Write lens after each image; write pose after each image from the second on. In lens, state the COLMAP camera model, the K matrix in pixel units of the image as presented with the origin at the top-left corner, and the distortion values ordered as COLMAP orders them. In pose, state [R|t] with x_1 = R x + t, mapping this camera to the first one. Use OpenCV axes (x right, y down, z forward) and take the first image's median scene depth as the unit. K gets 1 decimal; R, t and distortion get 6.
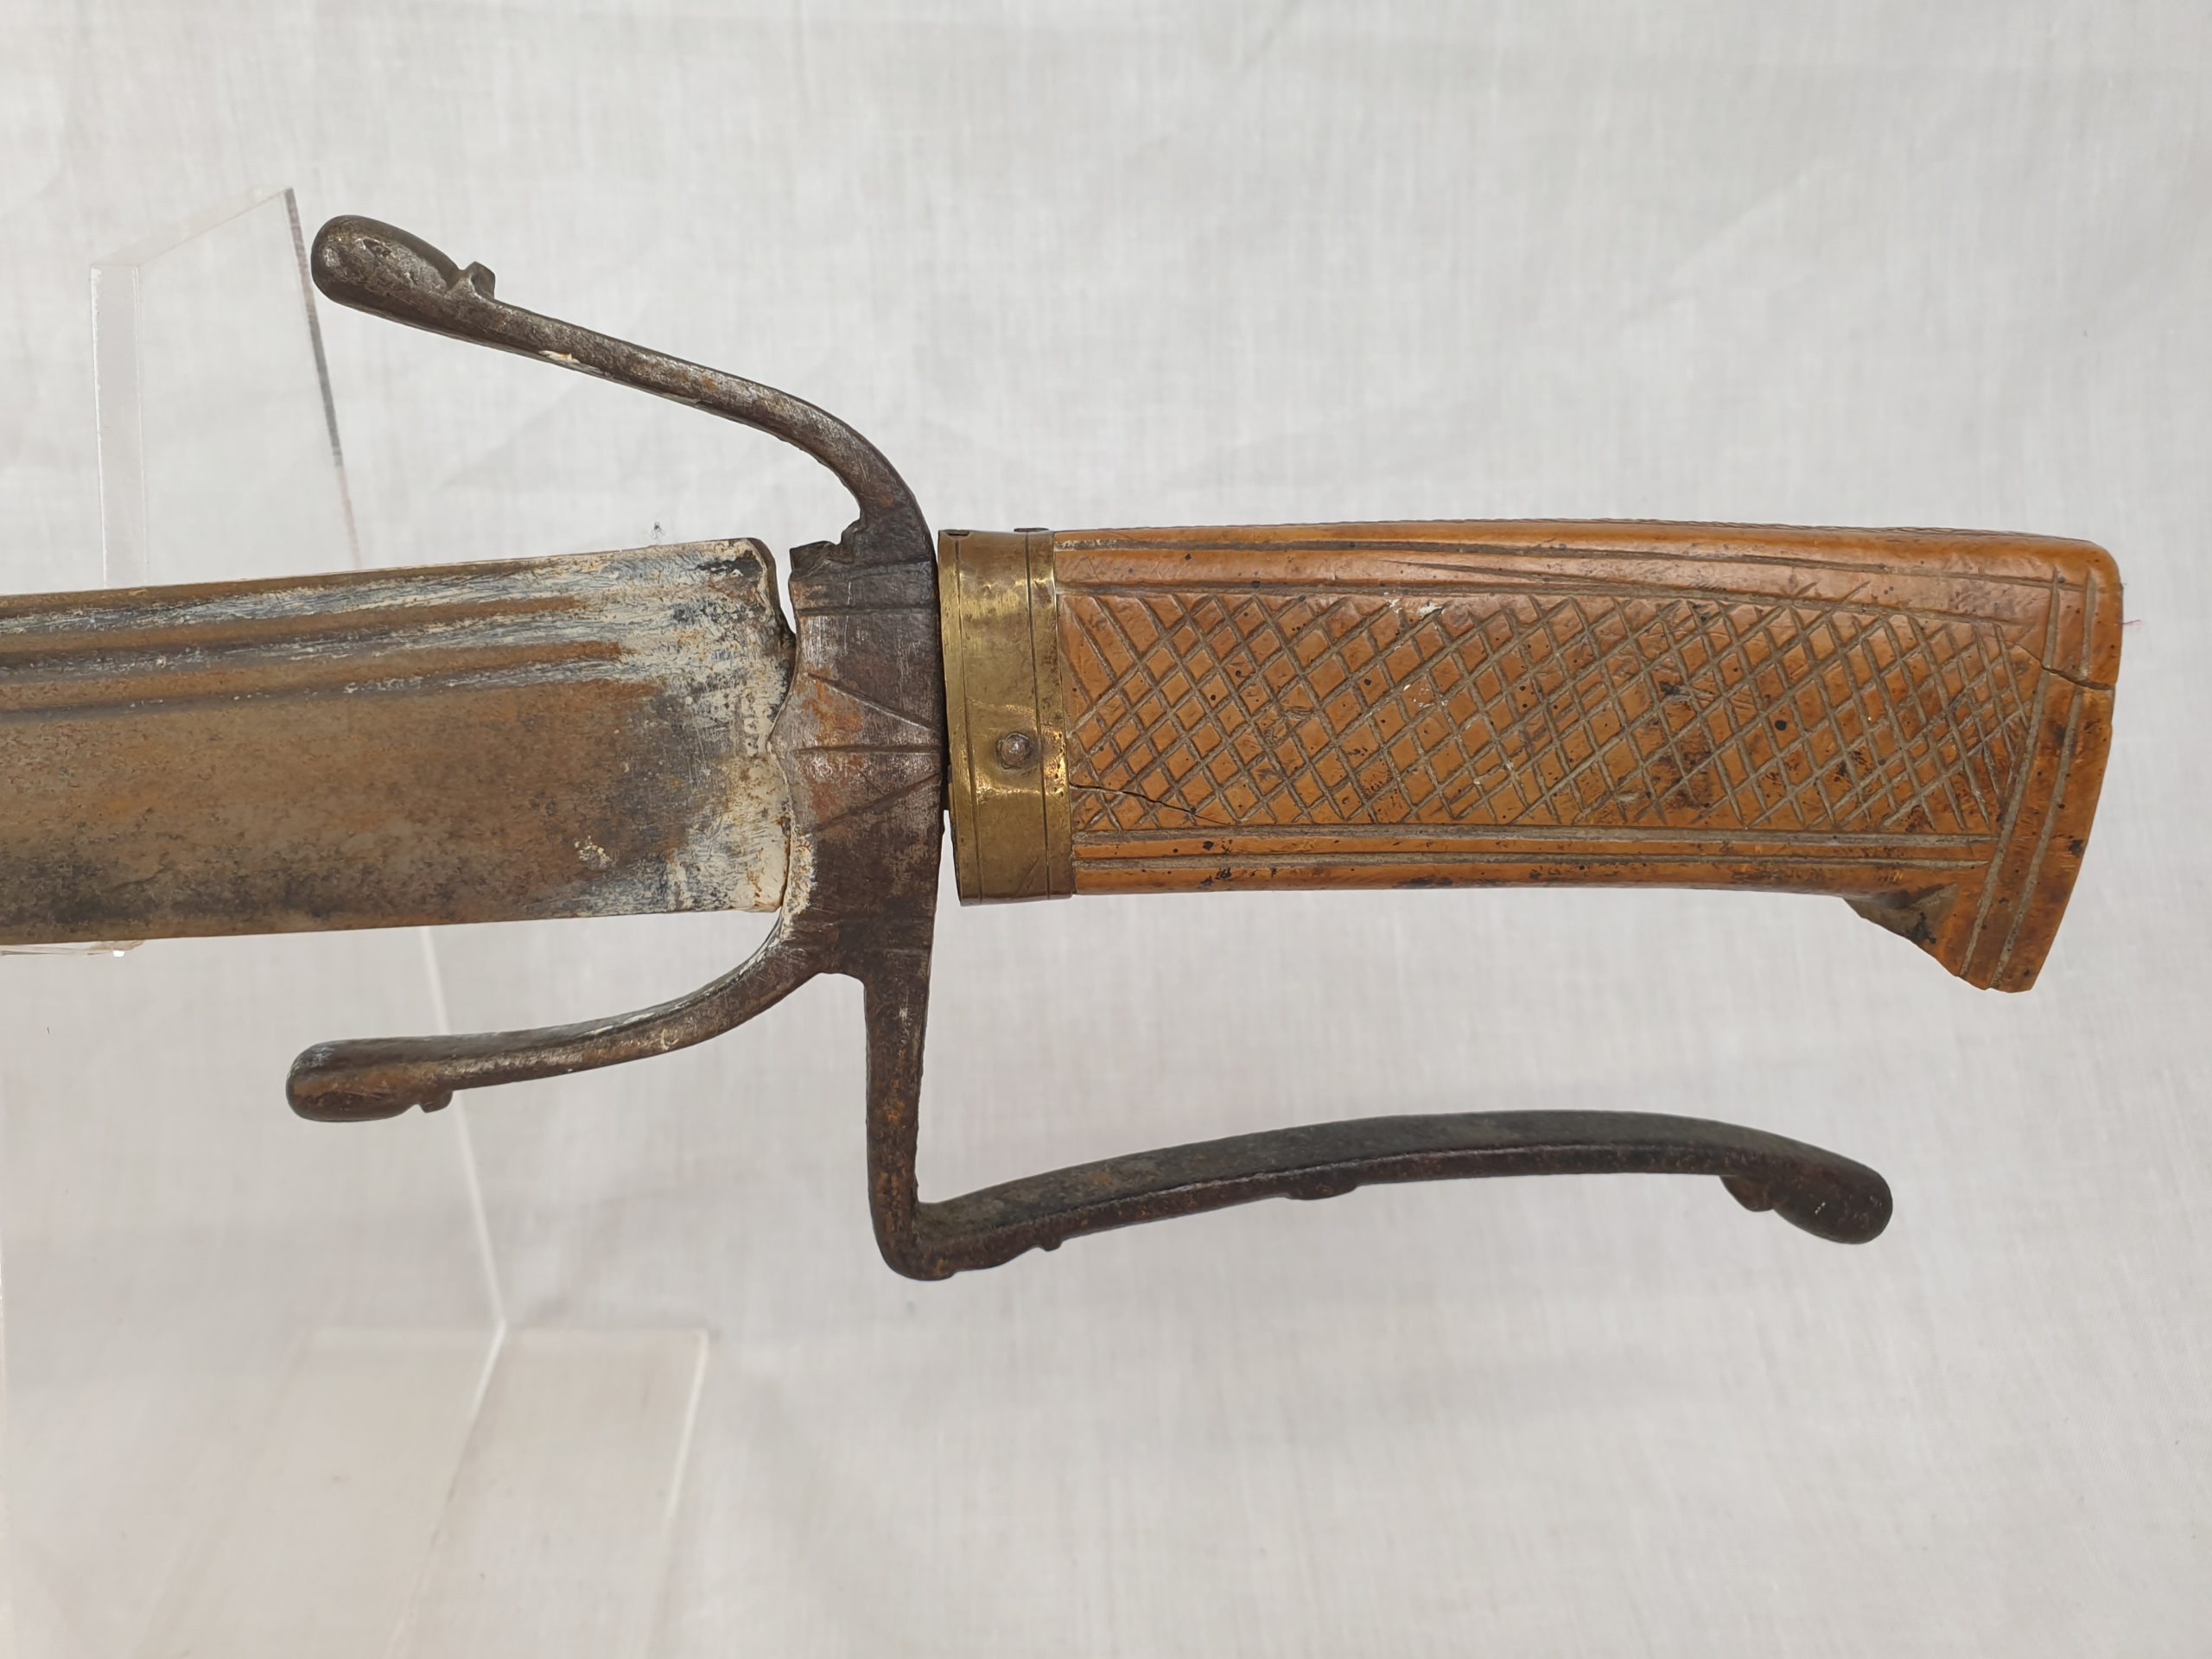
lens RADIAL K [[1624.3, 0, 1119.4], [0, 1624.3, 846.4], [0, 0, 1]] dist [-0.027678, 0.012614]
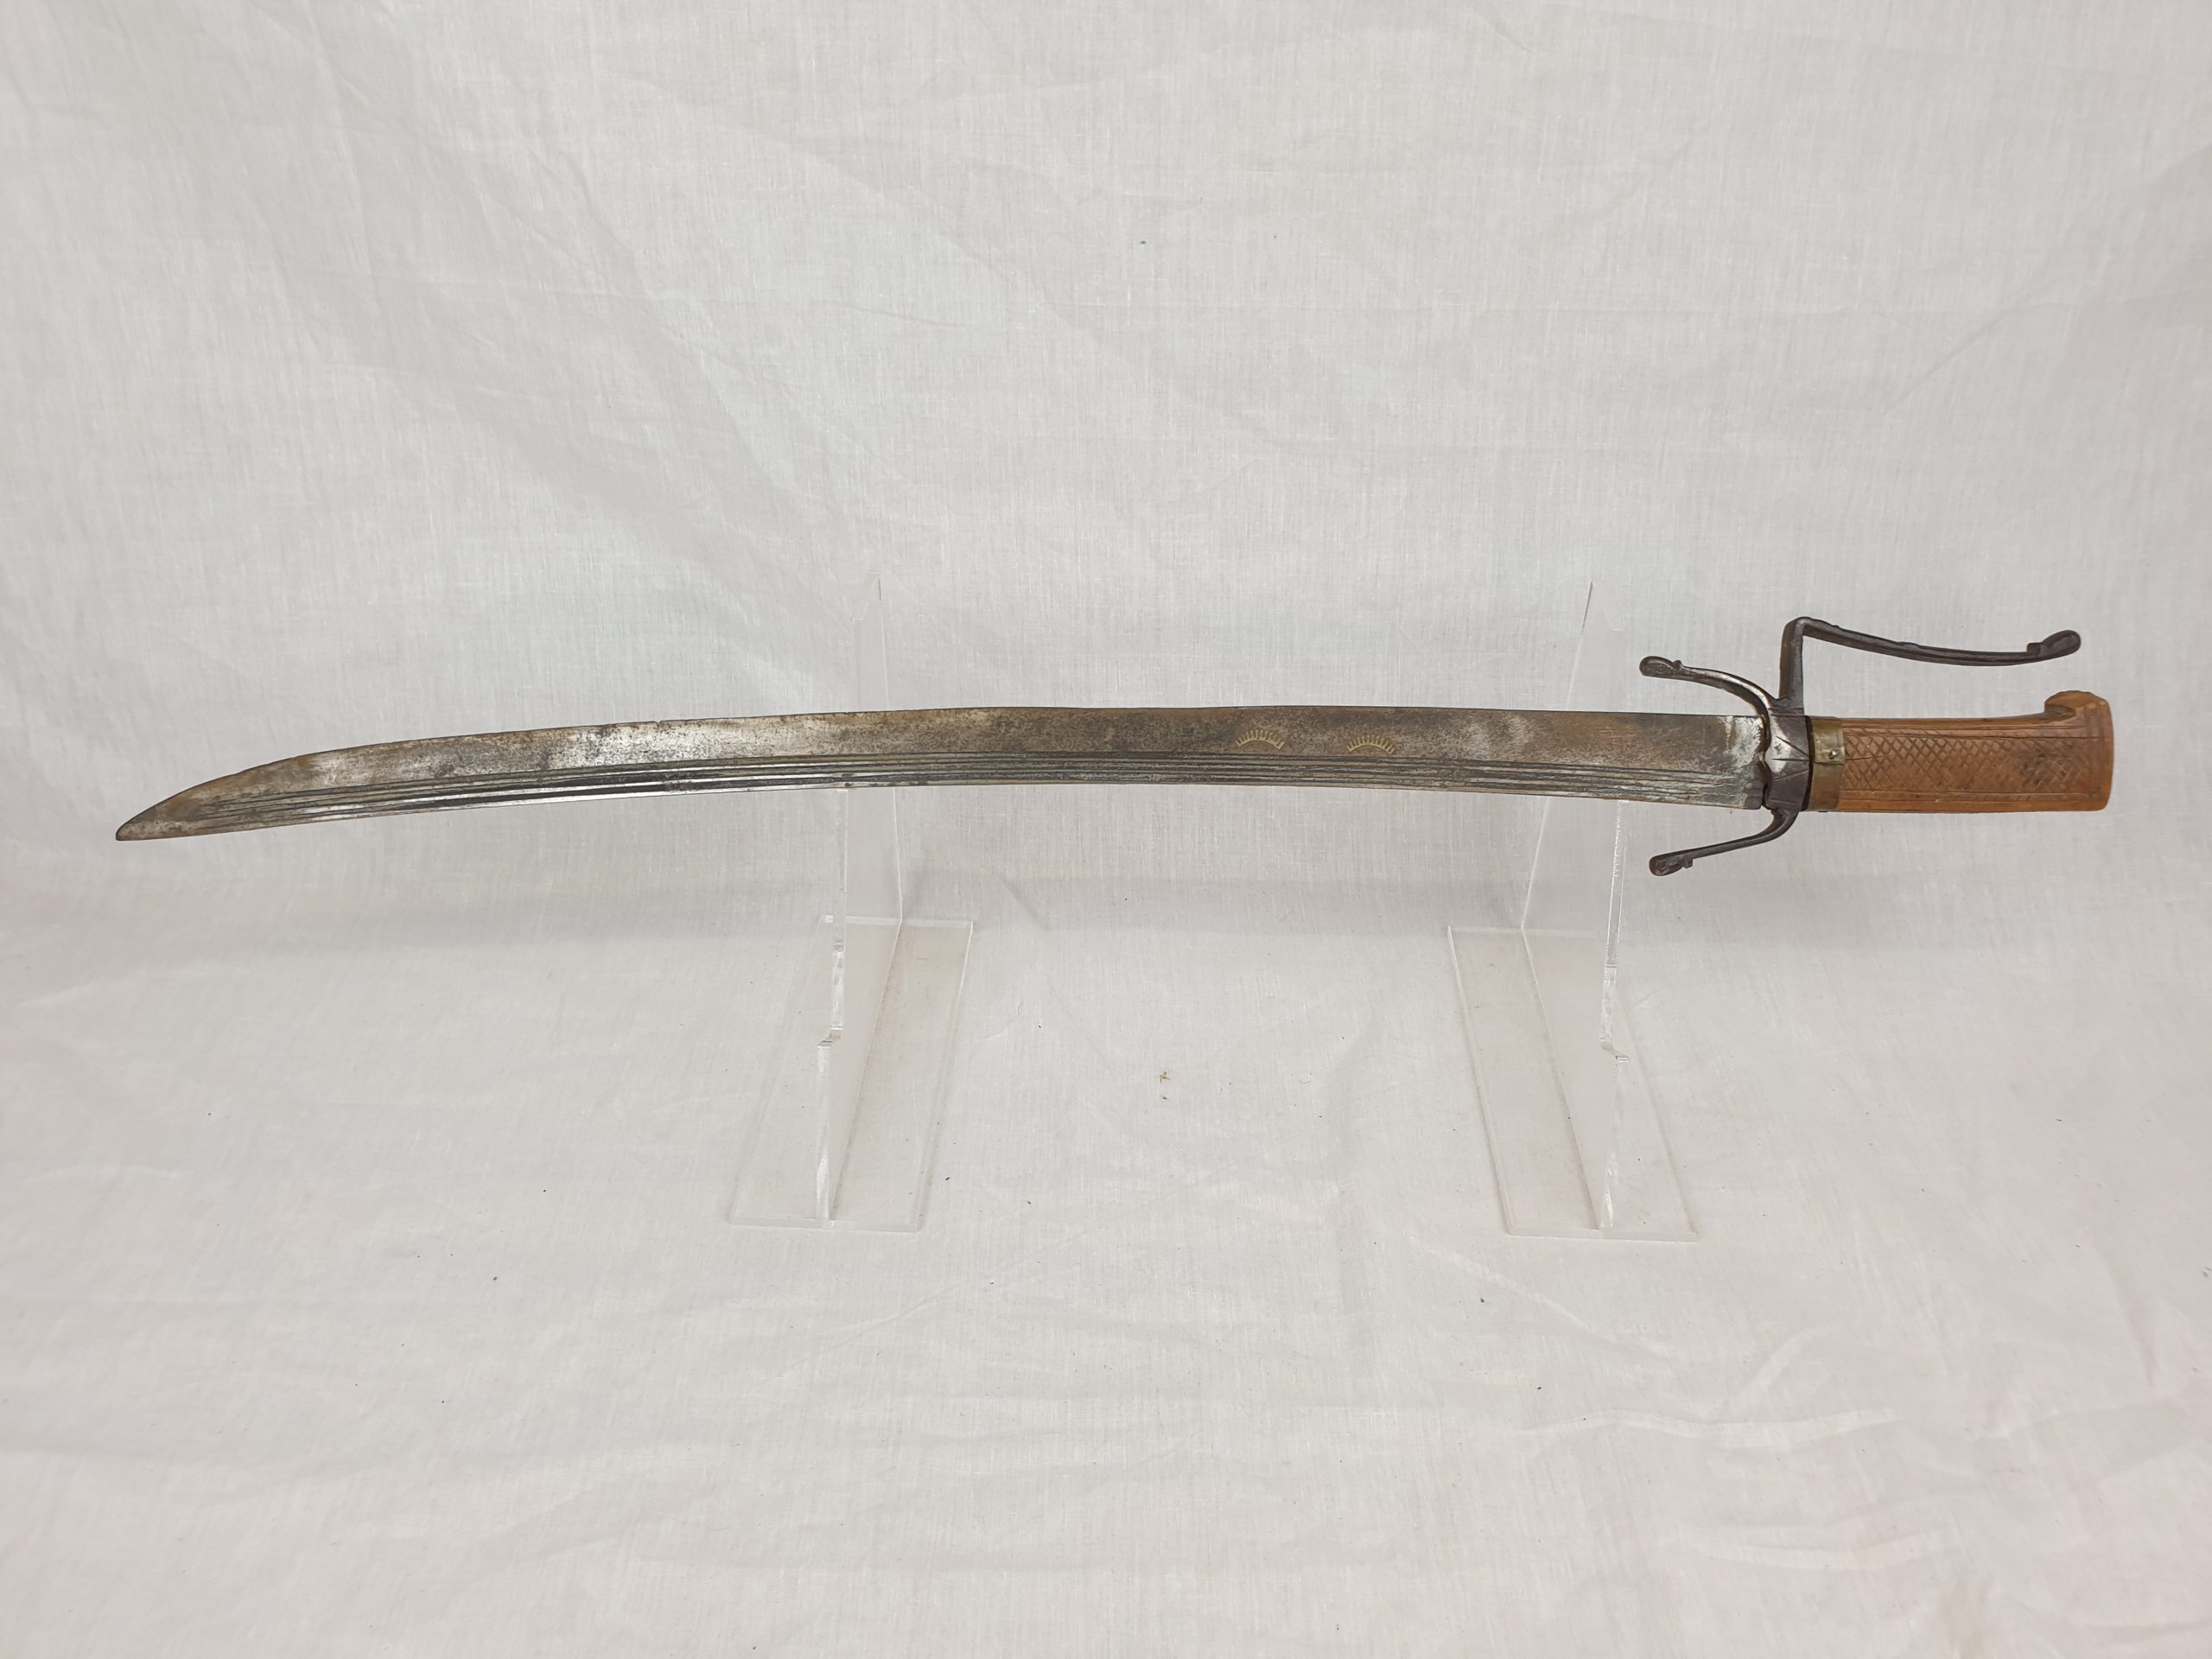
lens RADIAL K [[1624.3, 0, 1106.3], [0, 1624.3, 816.7], [0, 0, 1]] dist [-0.027678, 0.012614]
pose [[0.997032, 0.029746, -0.071006, -1.617170], [-0.022606, 0.994799, 0.099315, -0.265787], [0.073591, -0.097415, 0.992519, -3.206475]]
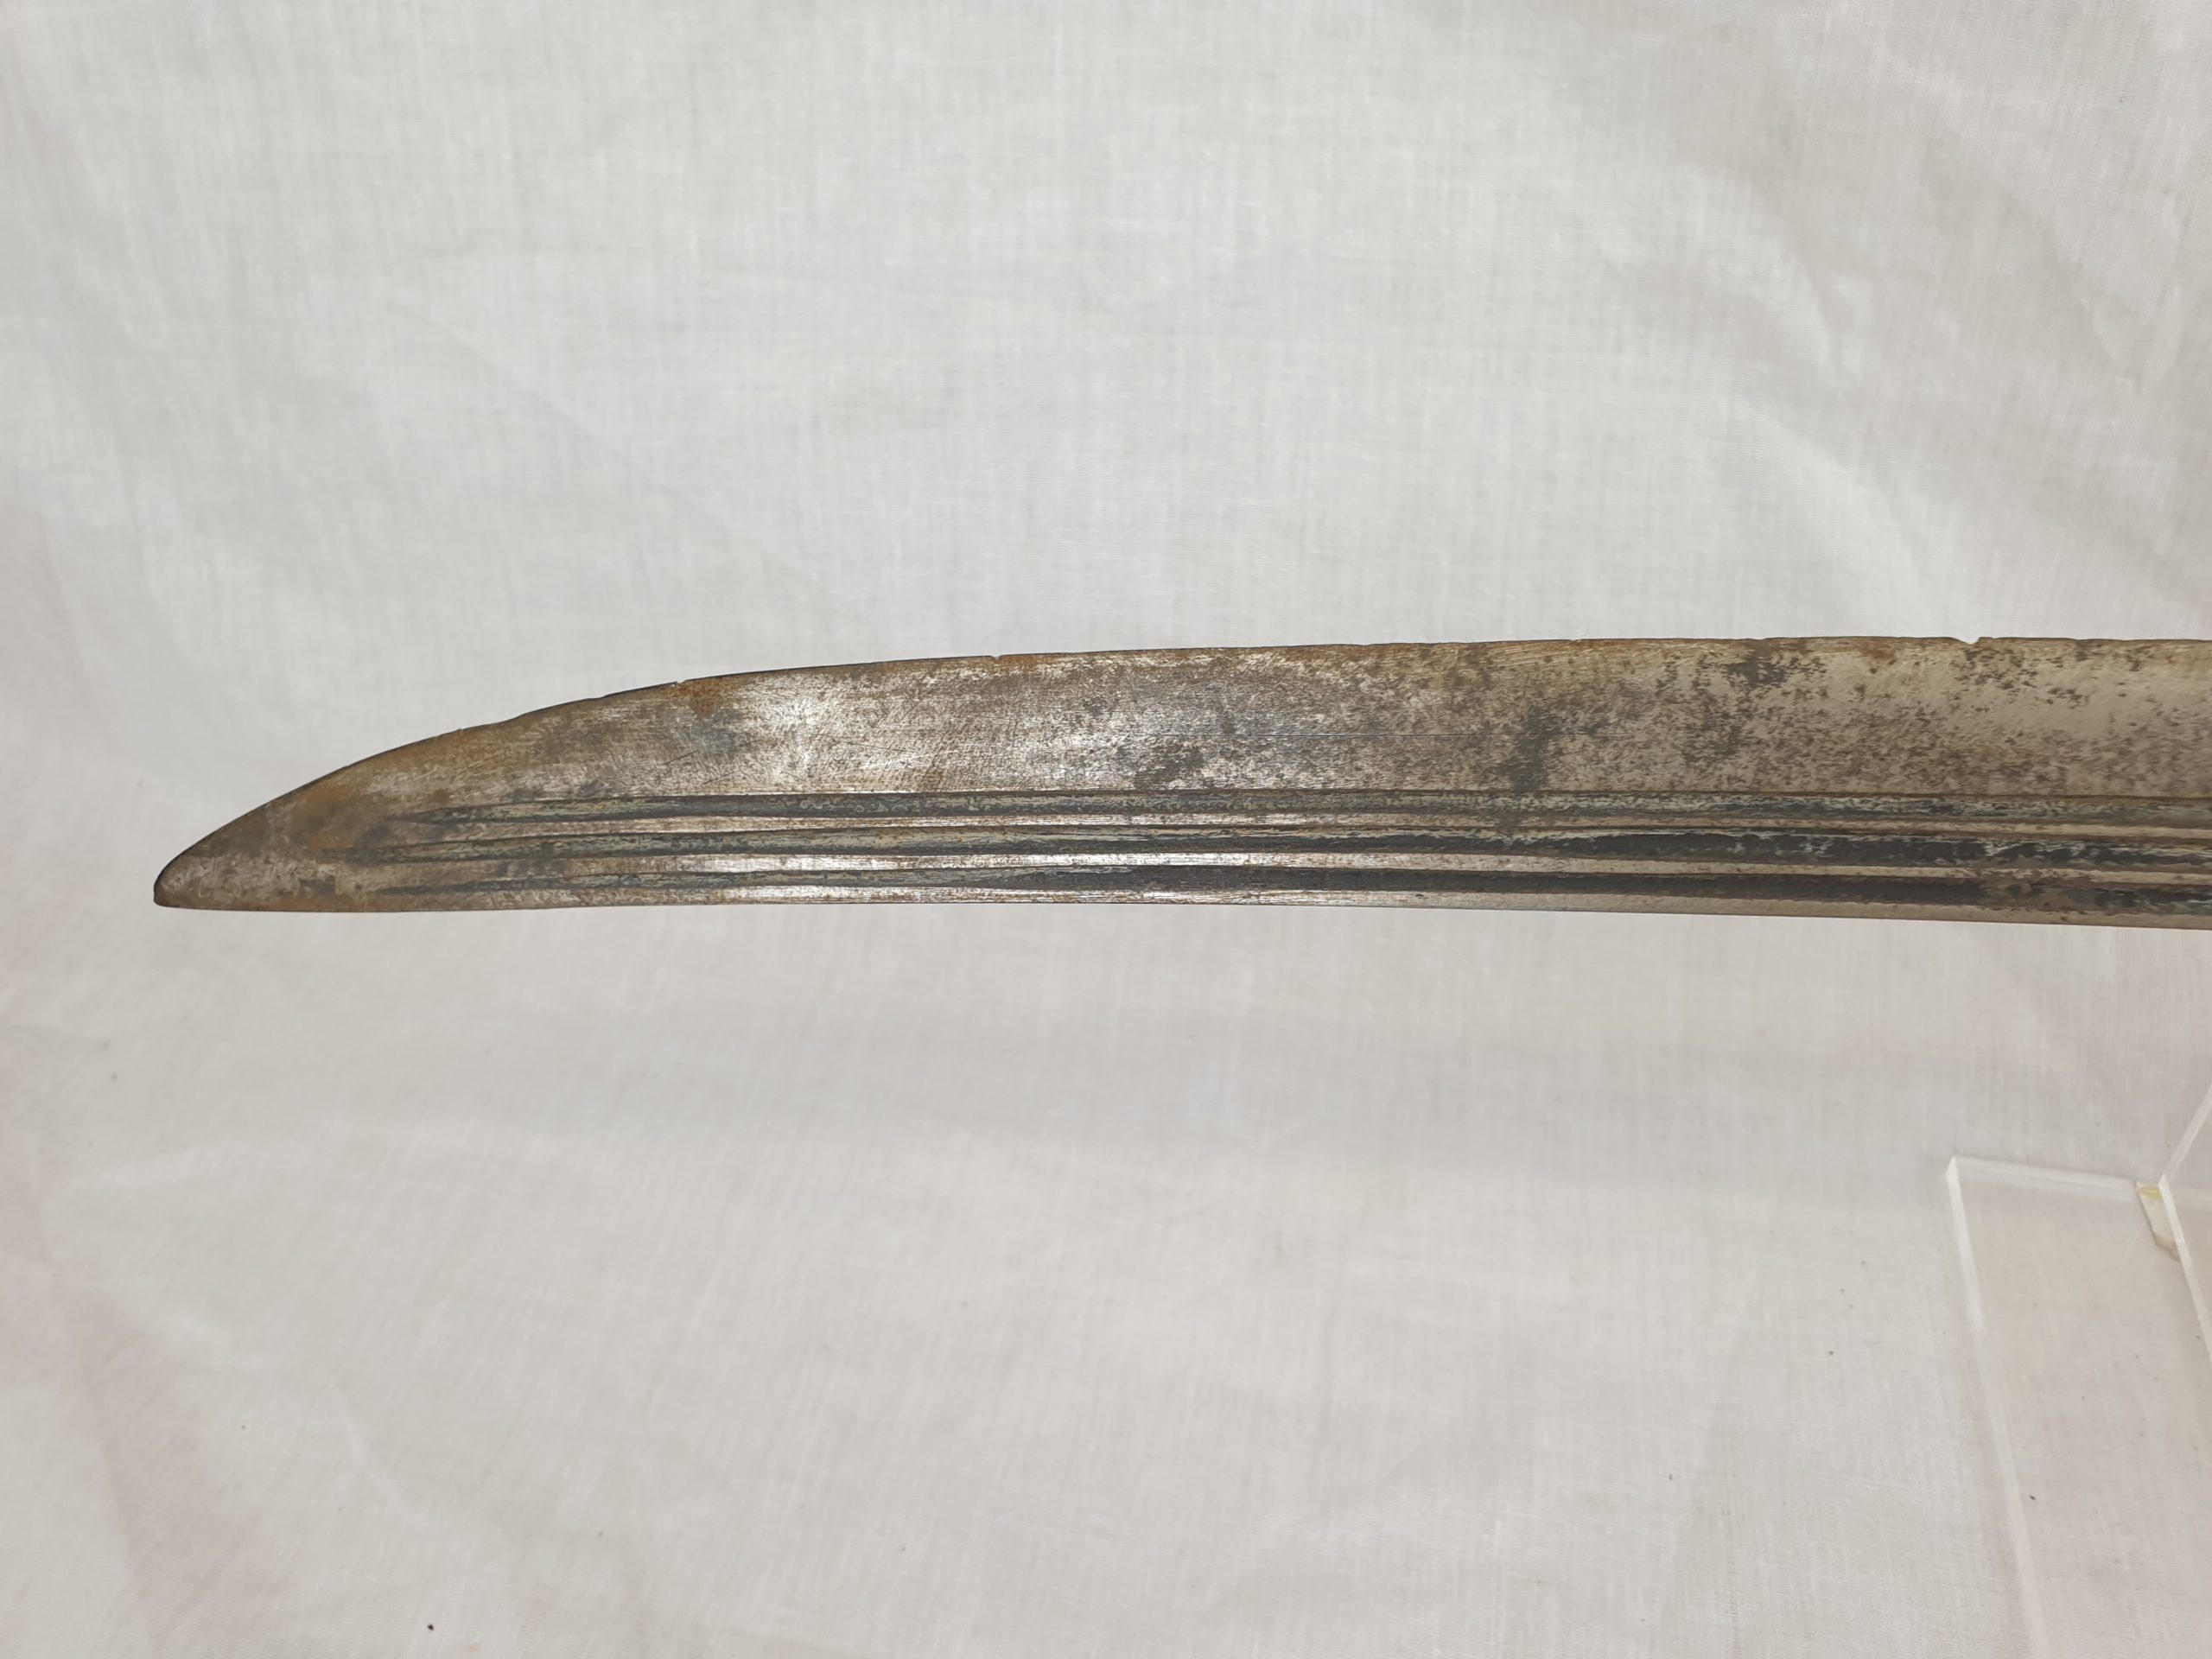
lens RADIAL K [[1624.3, 0, 1132.7], [0, 1624.3, 811.8], [0, 0, 1]] dist [-0.027678, 0.012614]
pose [[0.956208, 0.123603, -0.265307, -3.276521], [-0.076579, 0.980532, 0.180813, -0.104659], [0.282491, -0.152578, 0.947058, -0.410260]]
